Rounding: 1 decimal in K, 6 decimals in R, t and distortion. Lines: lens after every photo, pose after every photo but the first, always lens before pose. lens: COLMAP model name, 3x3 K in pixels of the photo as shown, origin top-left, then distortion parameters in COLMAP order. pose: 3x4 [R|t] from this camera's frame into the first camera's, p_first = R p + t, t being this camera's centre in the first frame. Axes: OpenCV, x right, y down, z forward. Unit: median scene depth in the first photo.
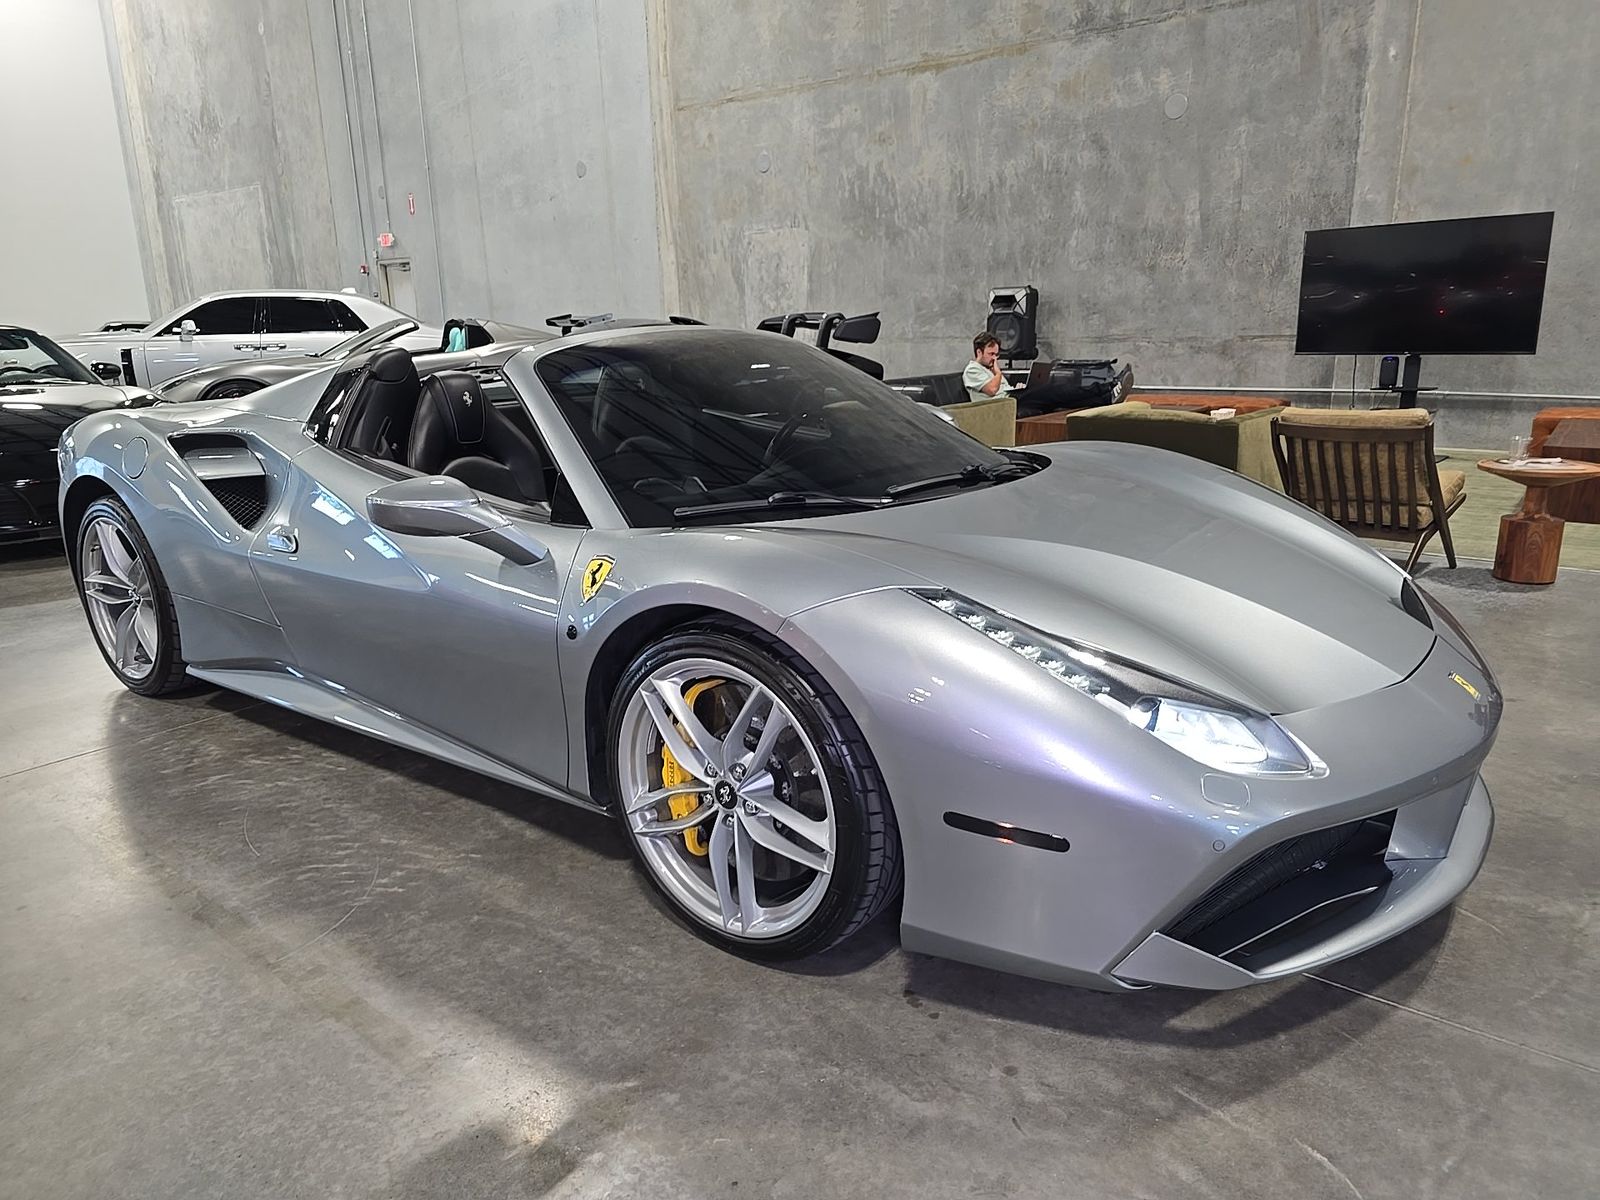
lens RADIAL K [[1089.4, 0, 791.9], [0, 1089.4, 597.9], [0, 0, 1]] dist [0.055230, -0.049559]
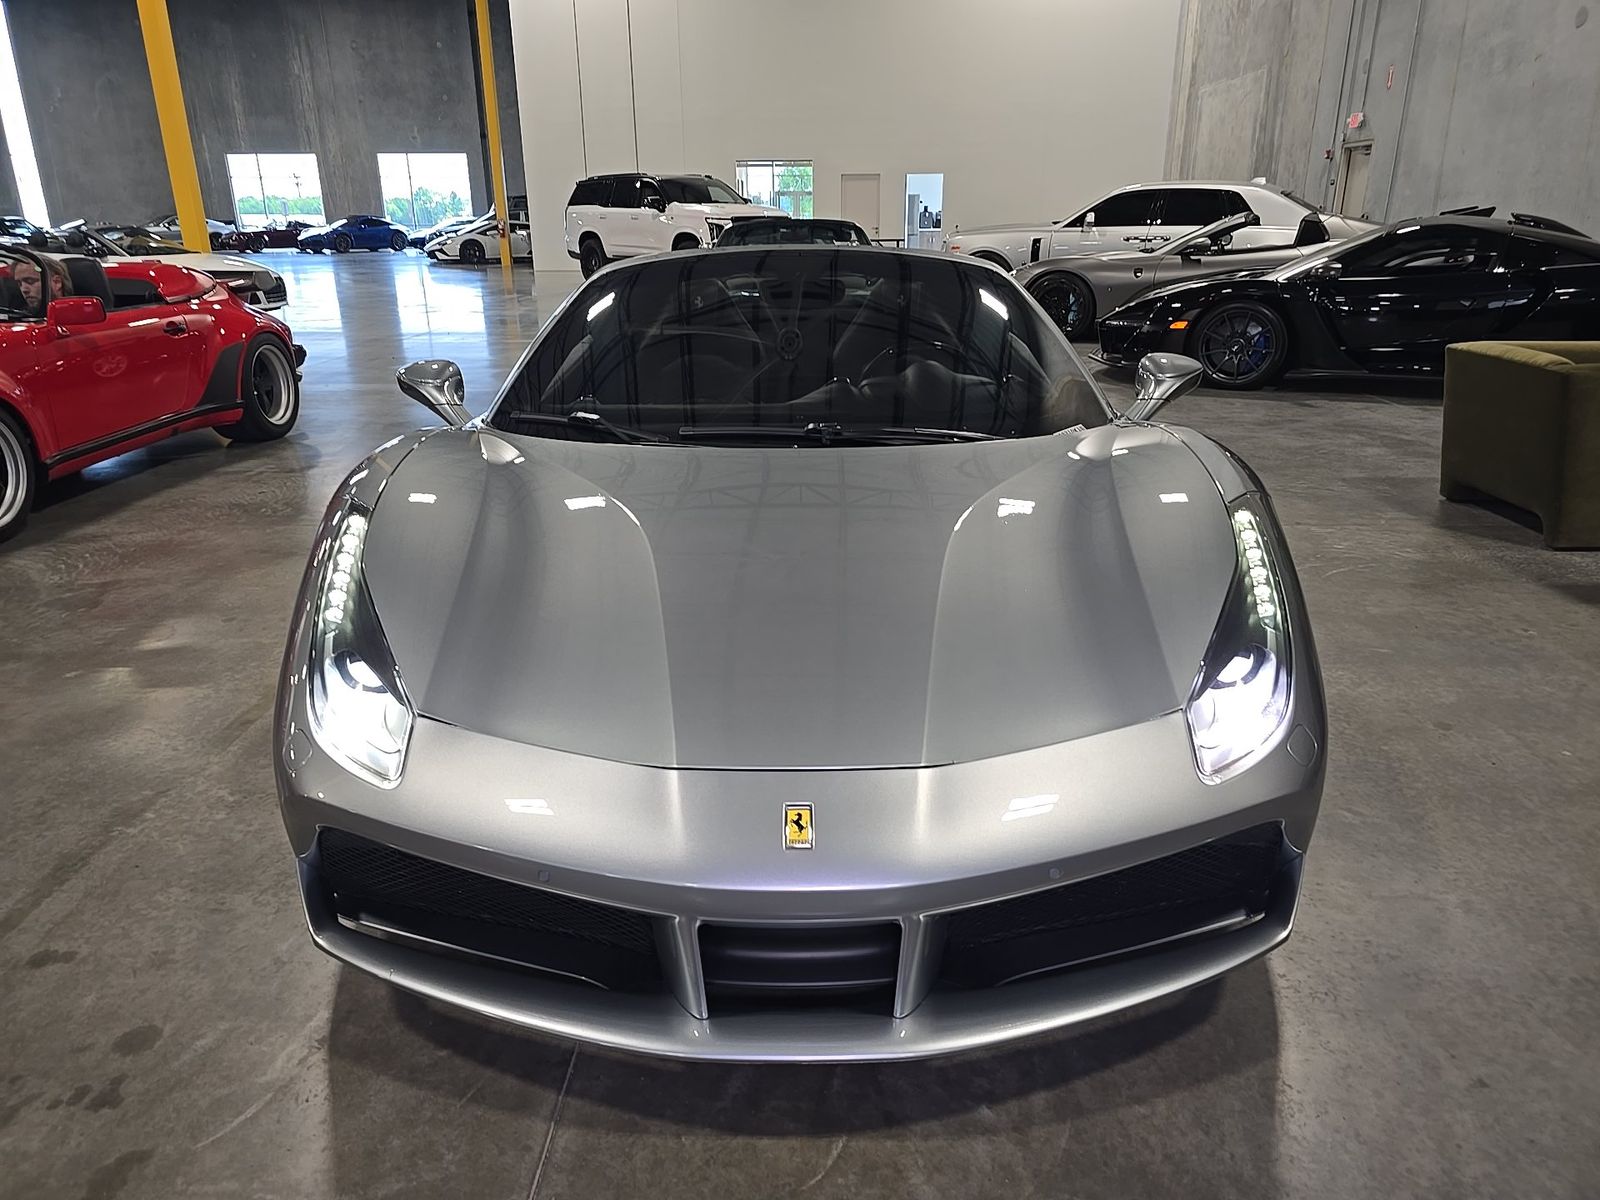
lens RADIAL K [[1089.4, 0, 791.9], [0, 1089.4, 597.9], [0, 0, 1]] dist [0.055230, -0.049559]
pose [[0.596361, 0.277734, -0.753139, 0.148613], [-0.202719, 0.959934, 0.193473, -0.027320], [0.776697, 0.037296, 0.628769, 0.074604]]
